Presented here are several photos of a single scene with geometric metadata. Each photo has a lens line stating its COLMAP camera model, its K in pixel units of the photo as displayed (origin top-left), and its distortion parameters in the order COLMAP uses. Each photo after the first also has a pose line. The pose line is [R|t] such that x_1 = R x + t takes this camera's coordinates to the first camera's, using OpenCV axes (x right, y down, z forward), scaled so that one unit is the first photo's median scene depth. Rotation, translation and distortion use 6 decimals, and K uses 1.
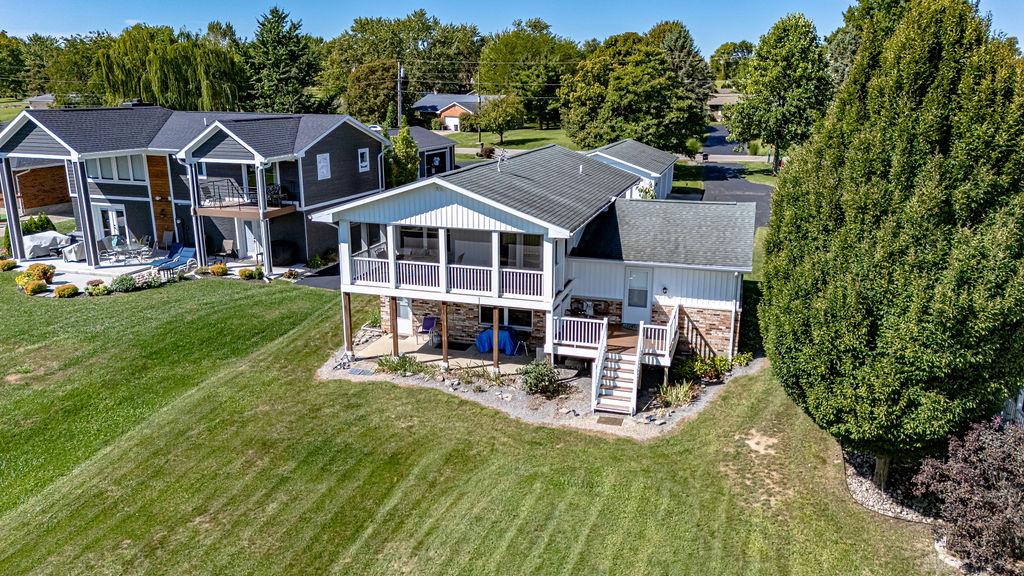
lens RADIAL K [[749.3, 0, 512.0], [0, 749.3, 288.0], [0, 0, 1]] dist [0.077769, -0.080990]
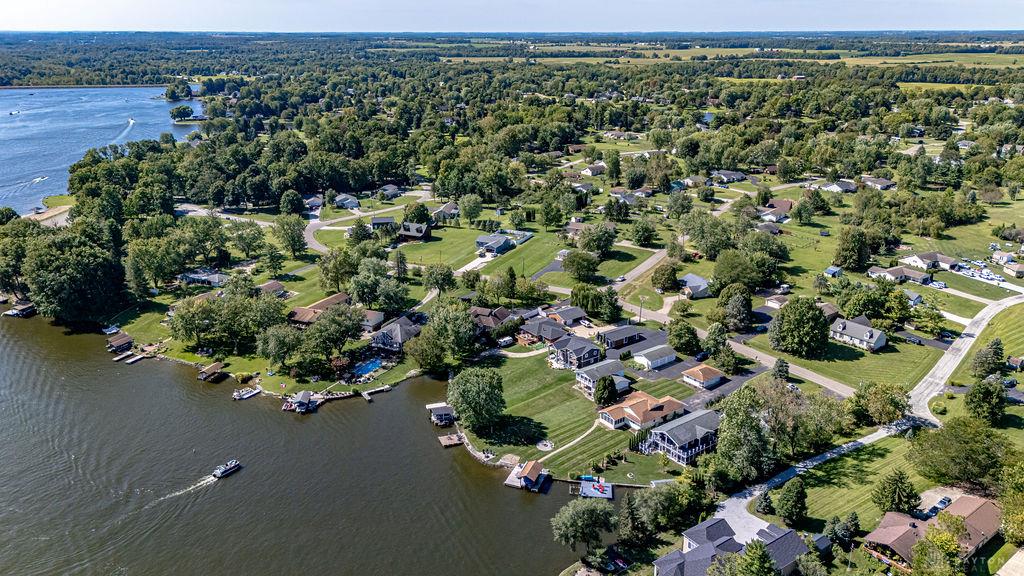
lens RADIAL K [[749.3, 0, 512.0], [0, 749.3, 288.0], [0, 0, 1]] dist [0.077769, -0.080990]
pose [[0.810724, 0.182073, -0.556395, 4.181675], [-0.141397, 0.983169, 0.115699, -2.110002], [0.568096, -0.015127, 0.822823, -7.256527]]
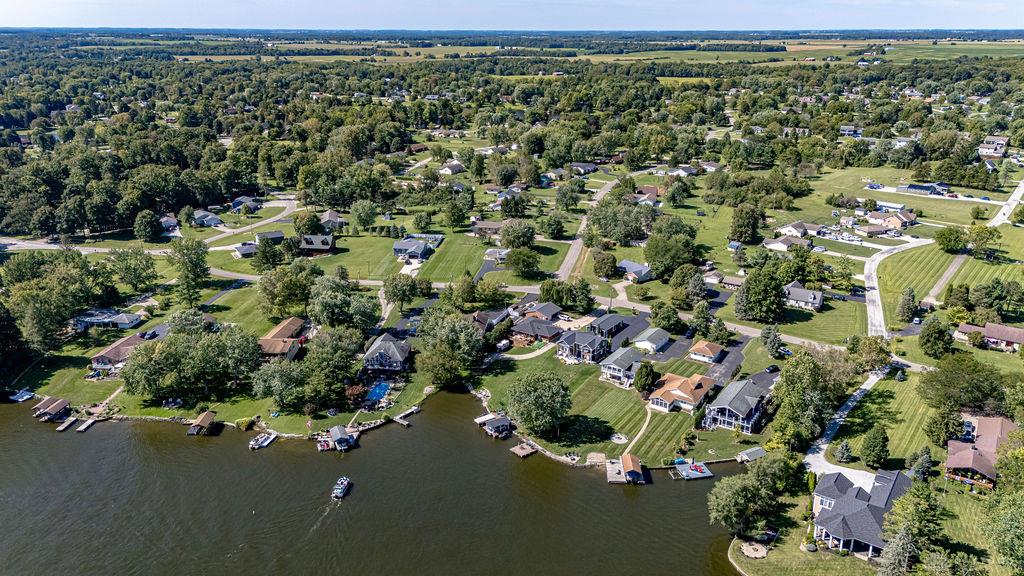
lens RADIAL K [[749.3, 0, 512.0], [0, 749.3, 288.0], [0, 0, 1]] dist [0.077769, -0.080990]
pose [[0.959759, 0.085321, -0.267551, 1.159450], [-0.064849, 0.994315, 0.084455, -1.803847], [0.273236, -0.063706, 0.959835, -8.548166]]
